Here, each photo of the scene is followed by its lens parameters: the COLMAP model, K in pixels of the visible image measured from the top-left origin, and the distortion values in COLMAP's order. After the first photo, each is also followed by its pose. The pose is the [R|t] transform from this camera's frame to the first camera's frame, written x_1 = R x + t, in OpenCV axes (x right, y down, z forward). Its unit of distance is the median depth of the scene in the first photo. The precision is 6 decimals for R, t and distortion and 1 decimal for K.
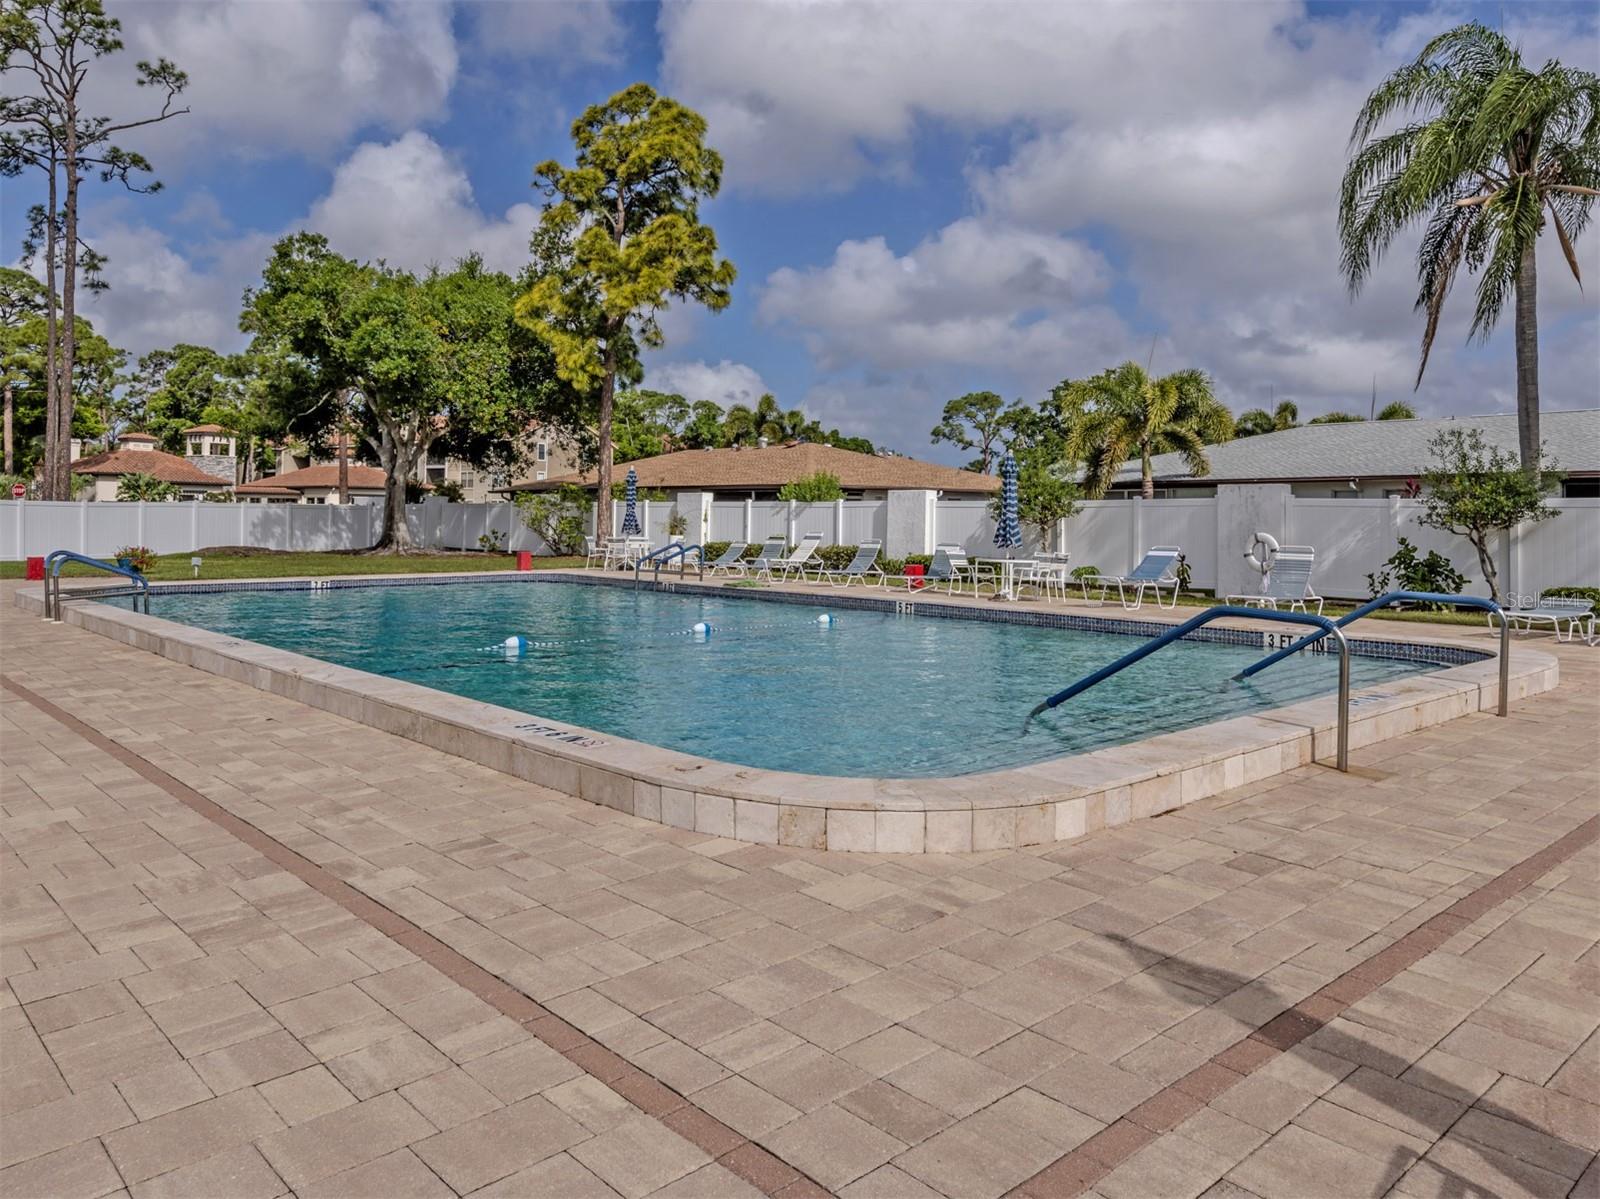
lens RADIAL K [[1129.7, 0, 801.2], [0, 1129.7, 514.0], [0, 0, 1]] dist [-0.007978, 0.000481]
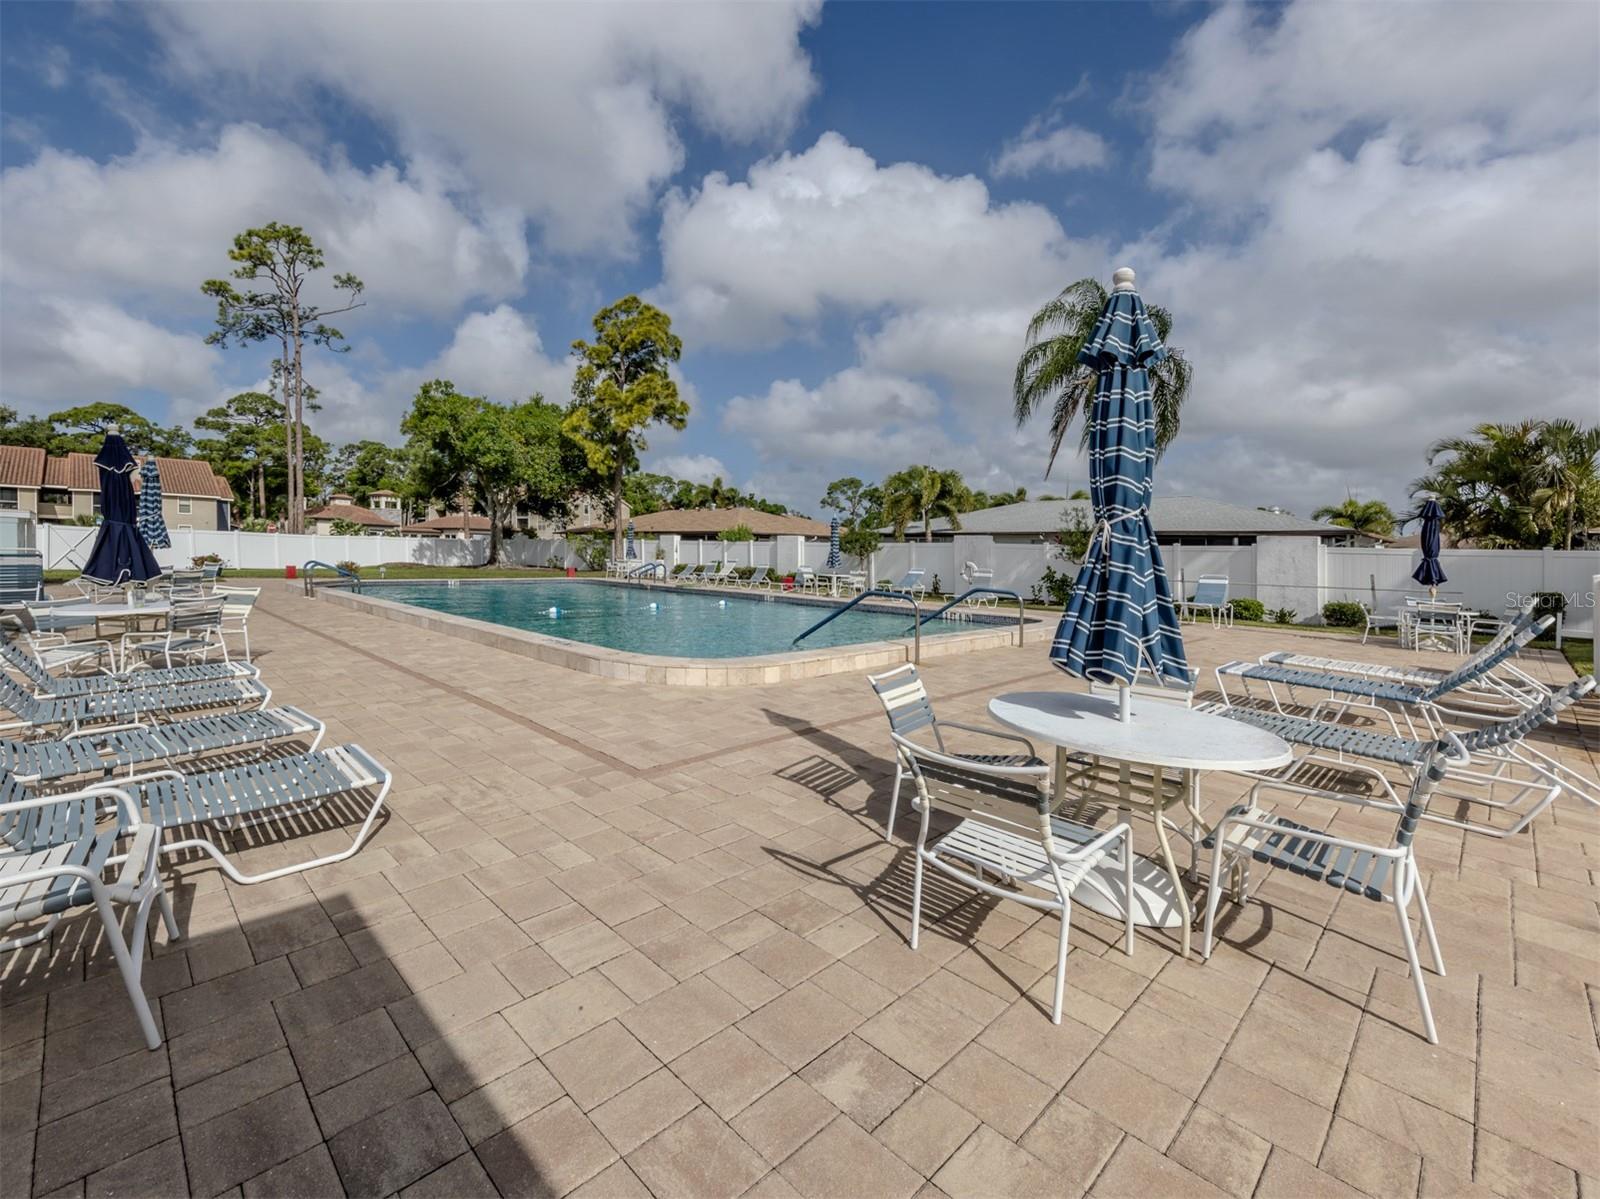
lens RADIAL K [[700.4, 0, 776.7], [0, 700.4, 626.9], [0, 0, 1]] dist [0.001235, -0.000021]
pose [[0.999560, 0.012267, 0.026989, 0.049300], [-0.015124, 0.994001, 0.108324, 0.002330], [-0.025499, -0.108684, 0.993749, -0.108906]]
